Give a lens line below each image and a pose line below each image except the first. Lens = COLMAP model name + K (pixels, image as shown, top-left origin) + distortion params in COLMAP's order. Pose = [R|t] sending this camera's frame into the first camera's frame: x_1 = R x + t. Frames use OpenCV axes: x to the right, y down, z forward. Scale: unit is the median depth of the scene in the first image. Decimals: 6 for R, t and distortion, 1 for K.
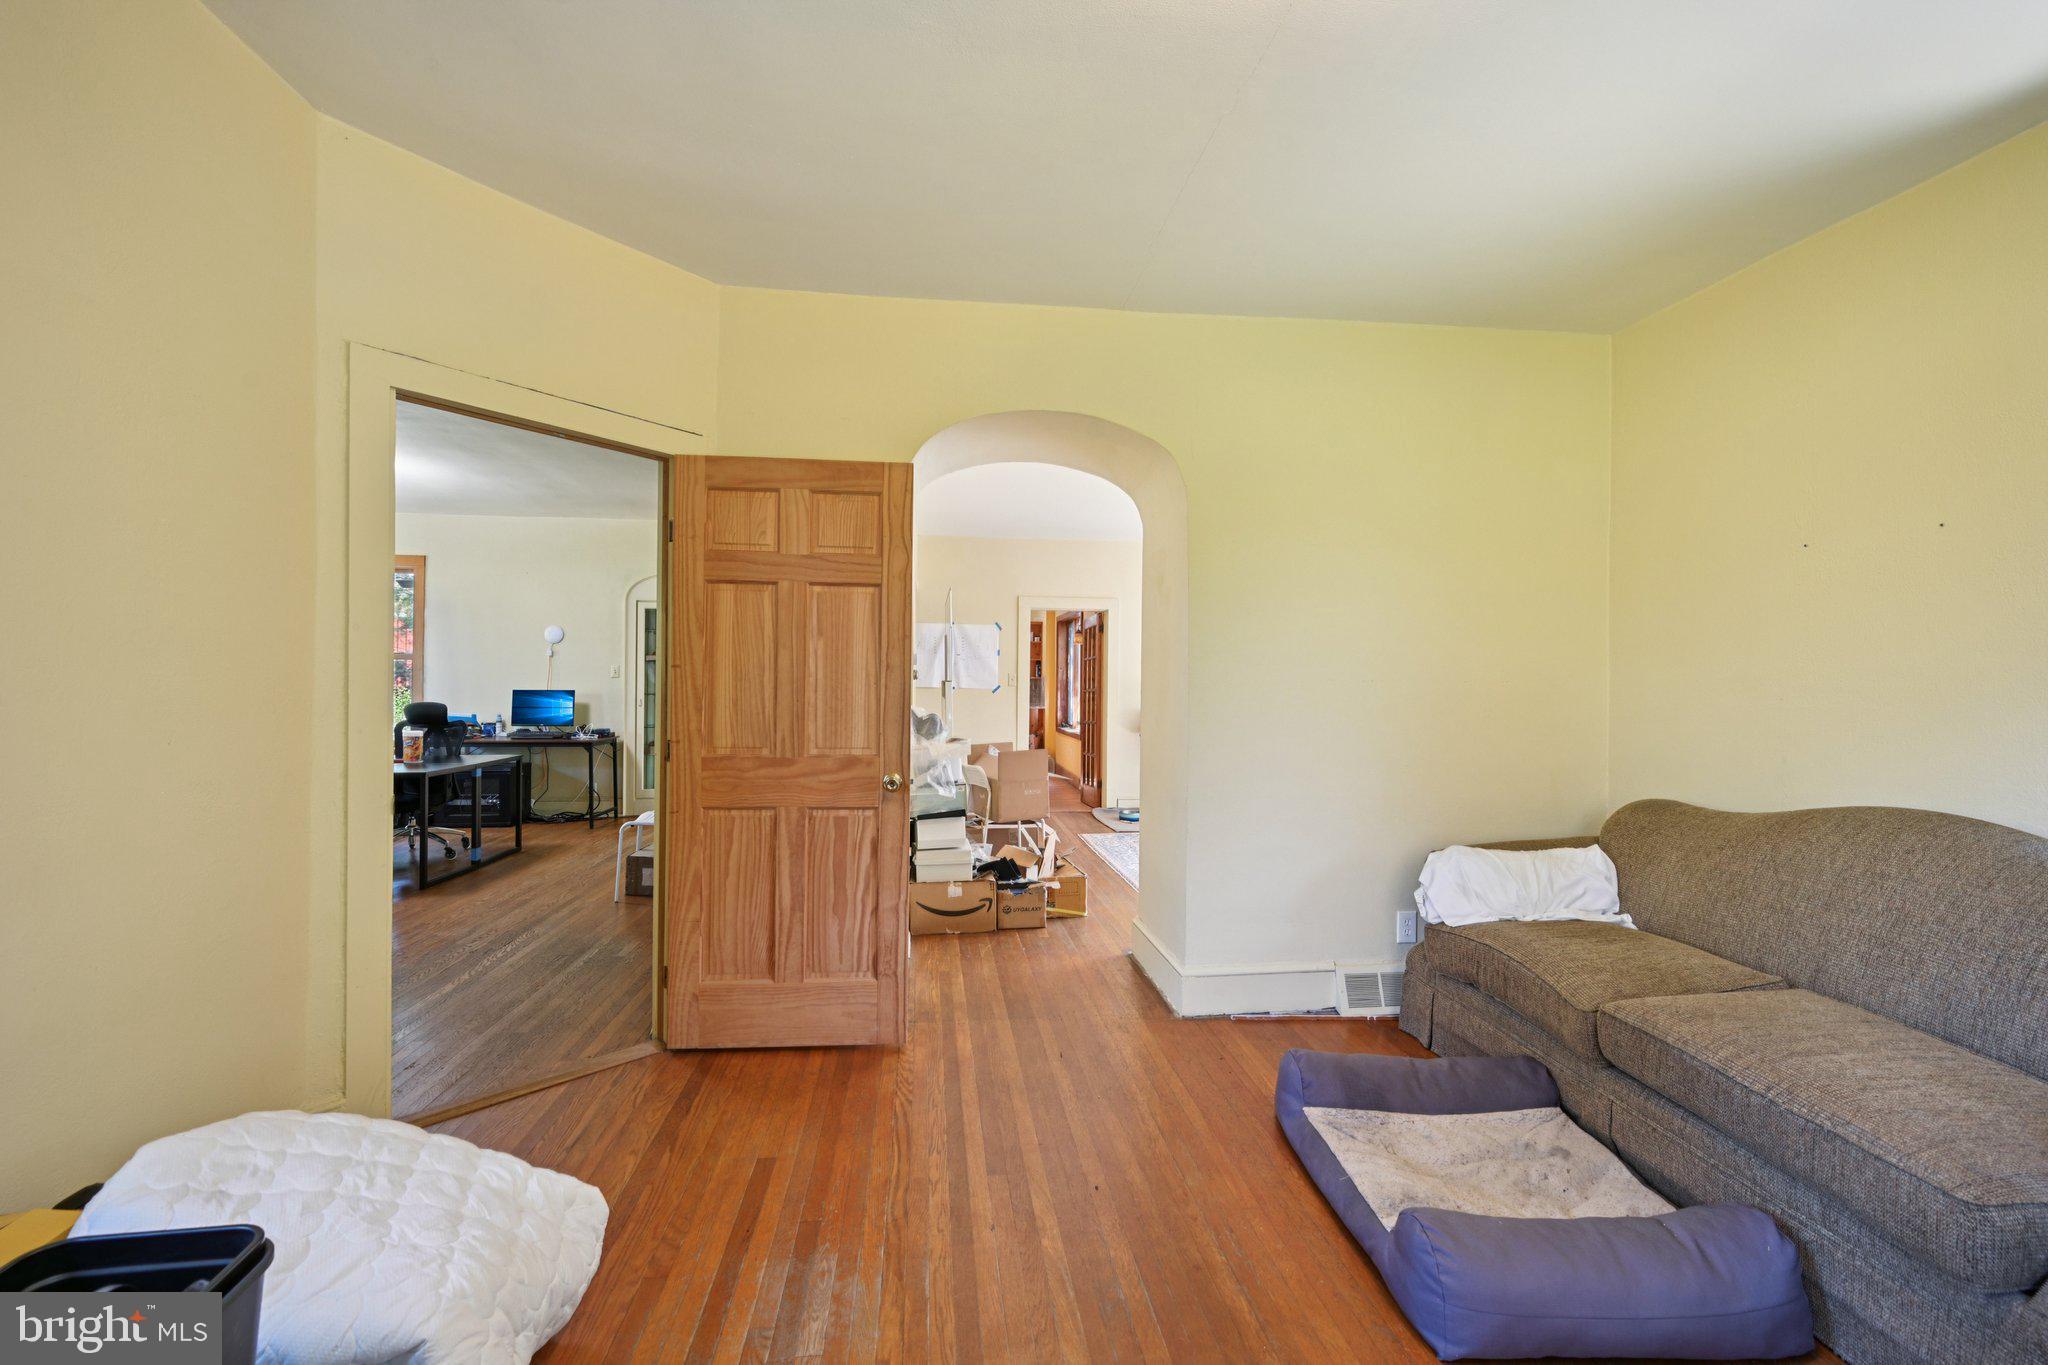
lens RADIAL K [[892.3, 0, 1027.9], [0, 892.3, 676.6], [0, 0, 1]] dist [0.006963, 0.000143]
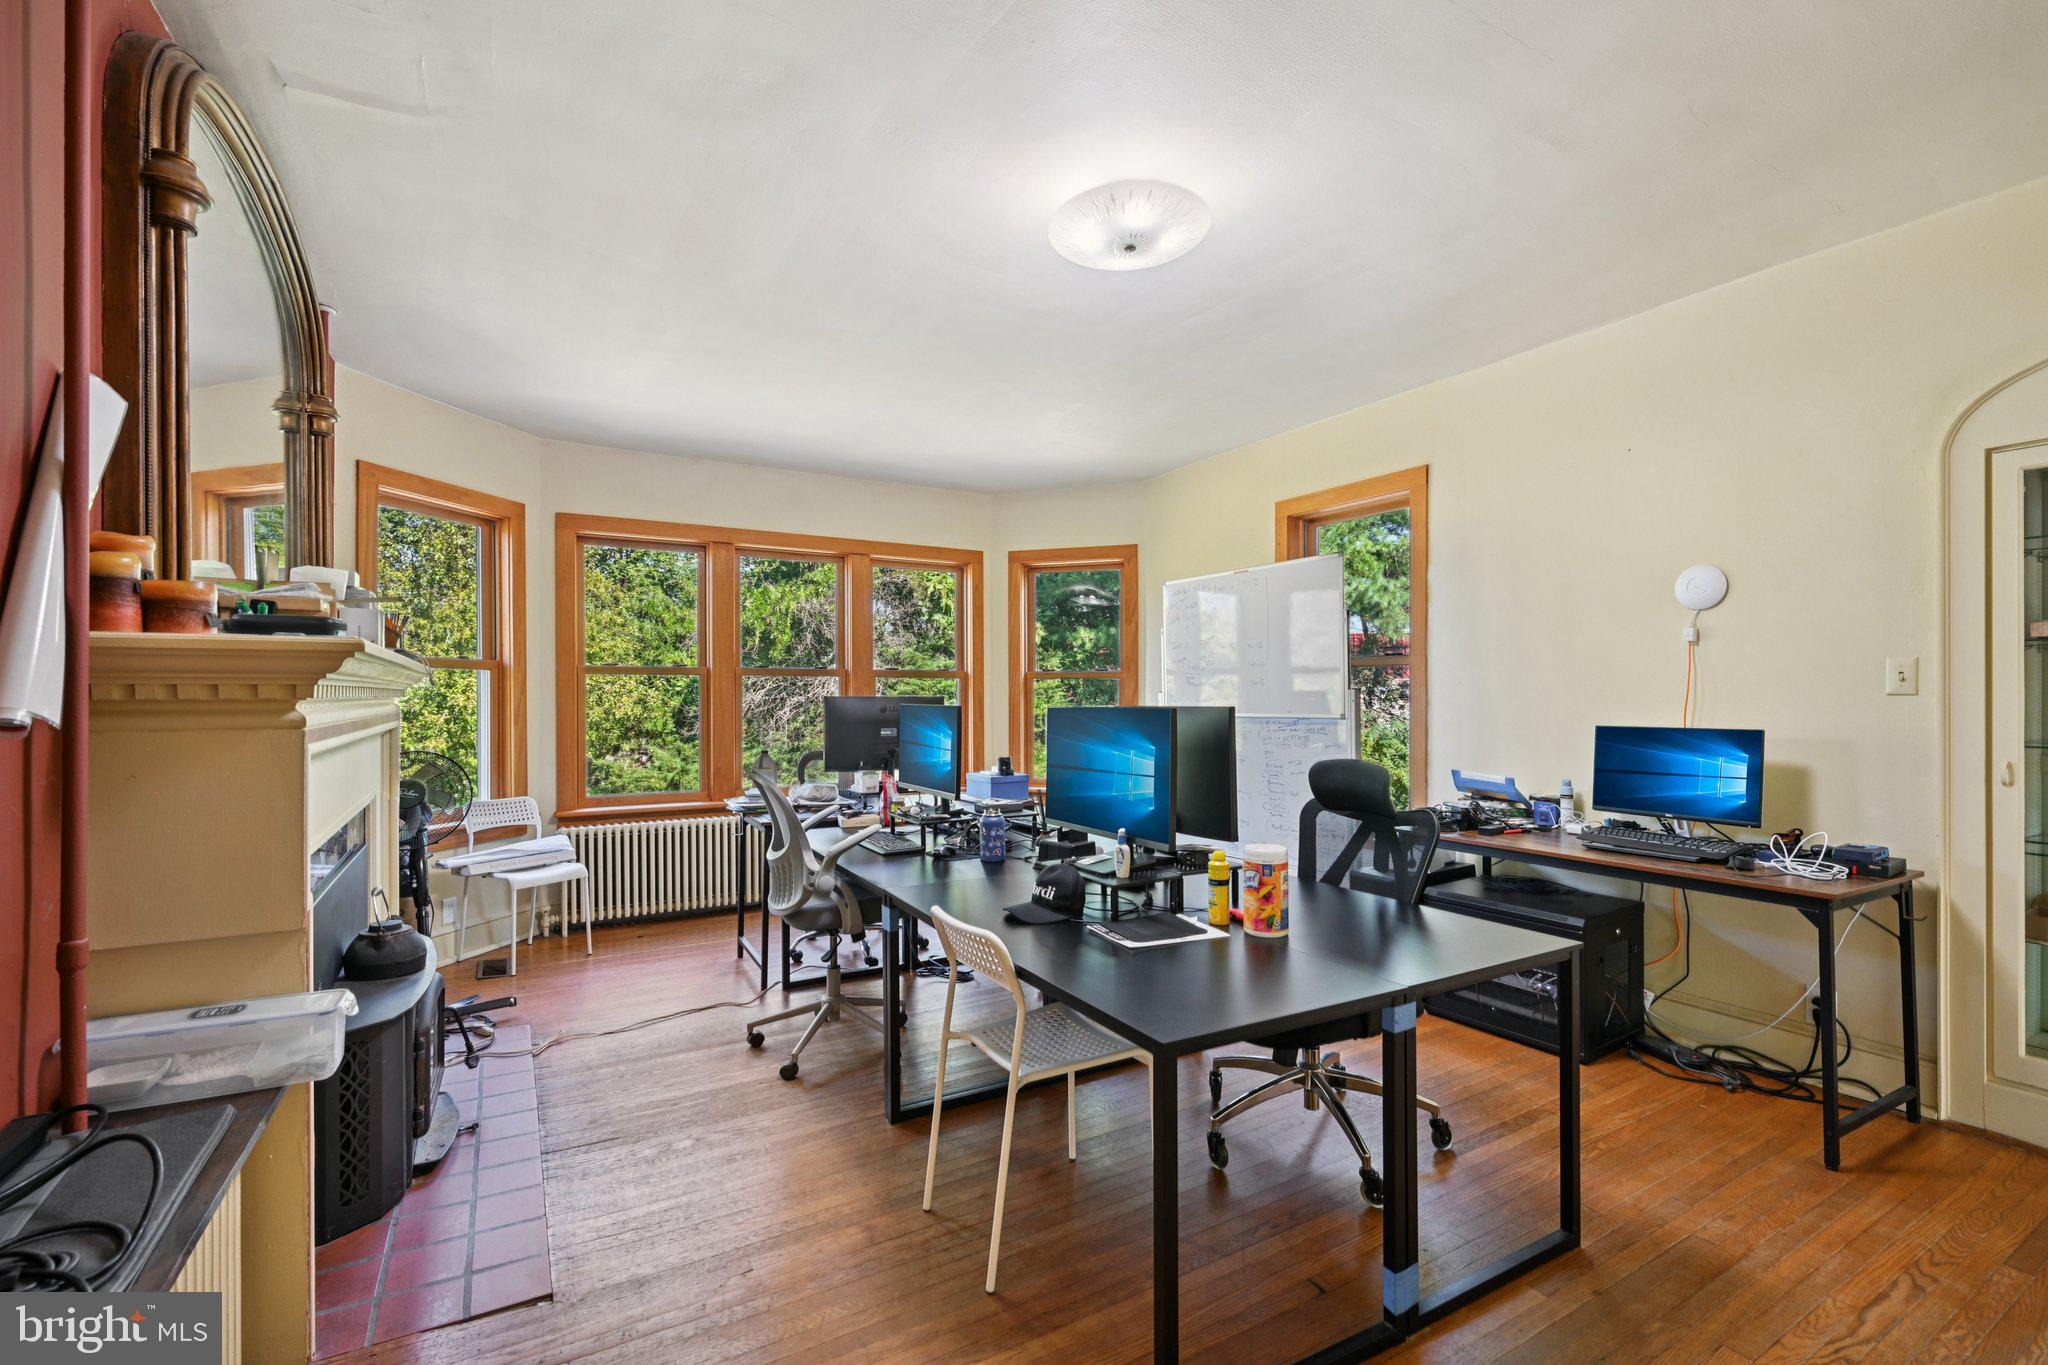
lens RADIAL K [[892.3, 0, 1016.6], [0, 892.3, 693.7], [0, 0, 1]] dist [0.006963, 0.000143]
pose [[0.396000, -0.006897, -0.918225, -0.290323], [0.009606, 0.999948, -0.003368, -0.002061], [0.918200, -0.007487, 0.396046, 0.572240]]
